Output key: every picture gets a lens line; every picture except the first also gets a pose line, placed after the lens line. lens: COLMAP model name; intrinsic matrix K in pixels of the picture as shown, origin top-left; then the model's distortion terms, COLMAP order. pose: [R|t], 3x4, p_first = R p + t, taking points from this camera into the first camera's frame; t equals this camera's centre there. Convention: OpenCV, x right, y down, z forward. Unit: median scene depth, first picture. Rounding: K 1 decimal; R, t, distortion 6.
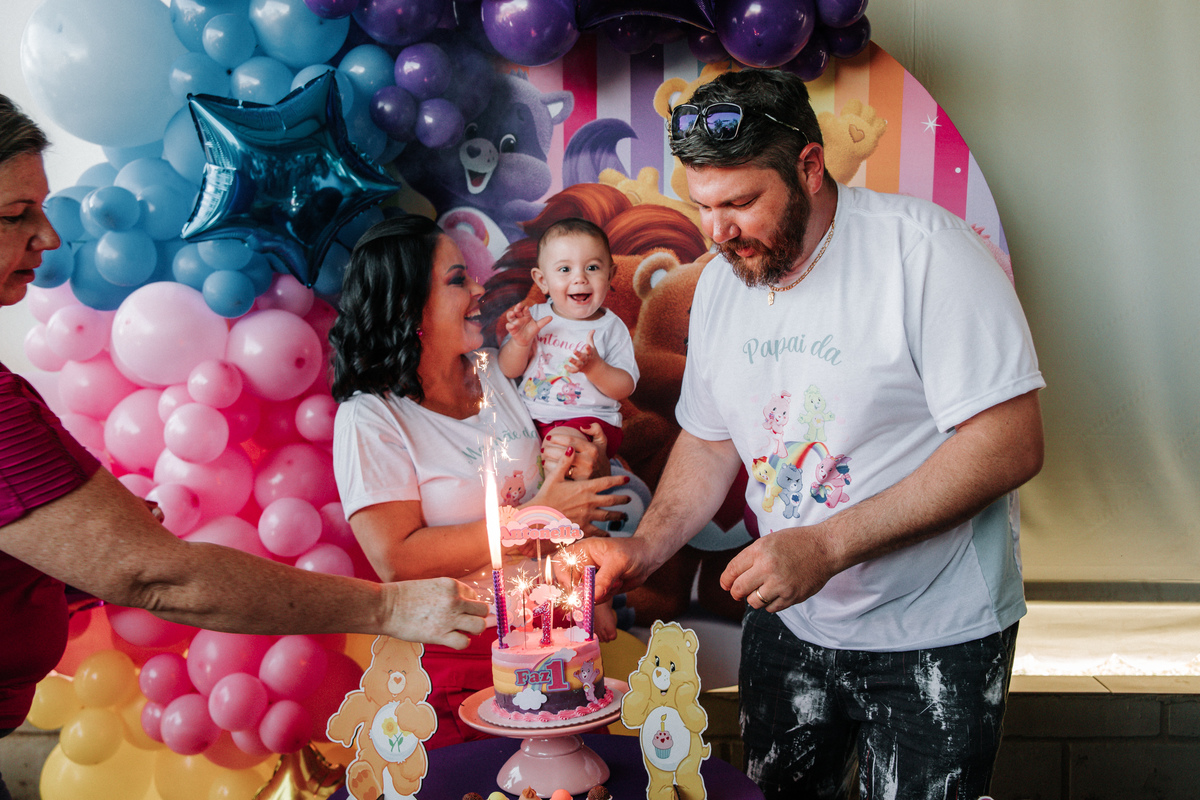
lens RADIAL K [[1338.2, 0, 614.1], [0, 1338.2, 394.4], [0, 0, 1]] dist [0.025274, 0.009462]
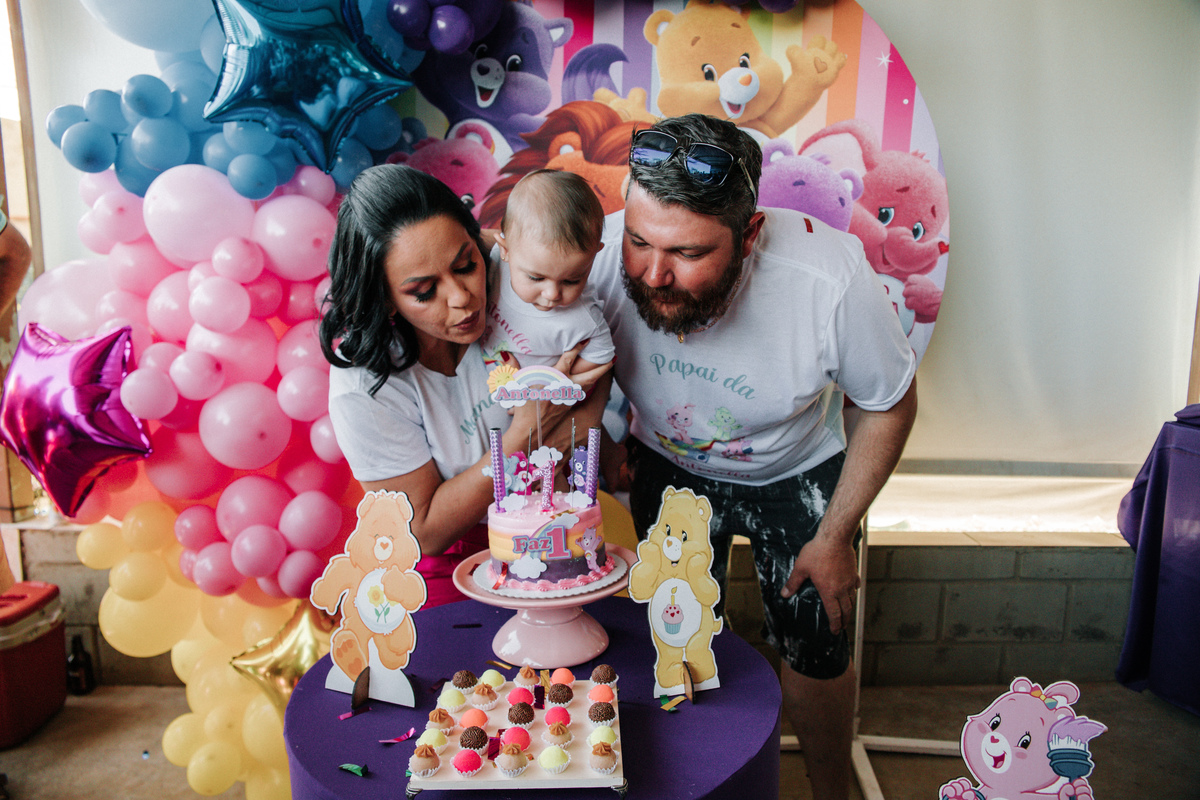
lens RADIAL K [[802.7, 0, 601.7], [0, 802.7, 403.7], [0, 0, 1]] dist [-0.112878, 0.095898]
pose [[0.999050, 0.020462, 0.038472, -0.027486], [-0.022939, 0.997616, 0.065093, 0.059106], [-0.037048, -0.065913, 0.997137, 0.349233]]
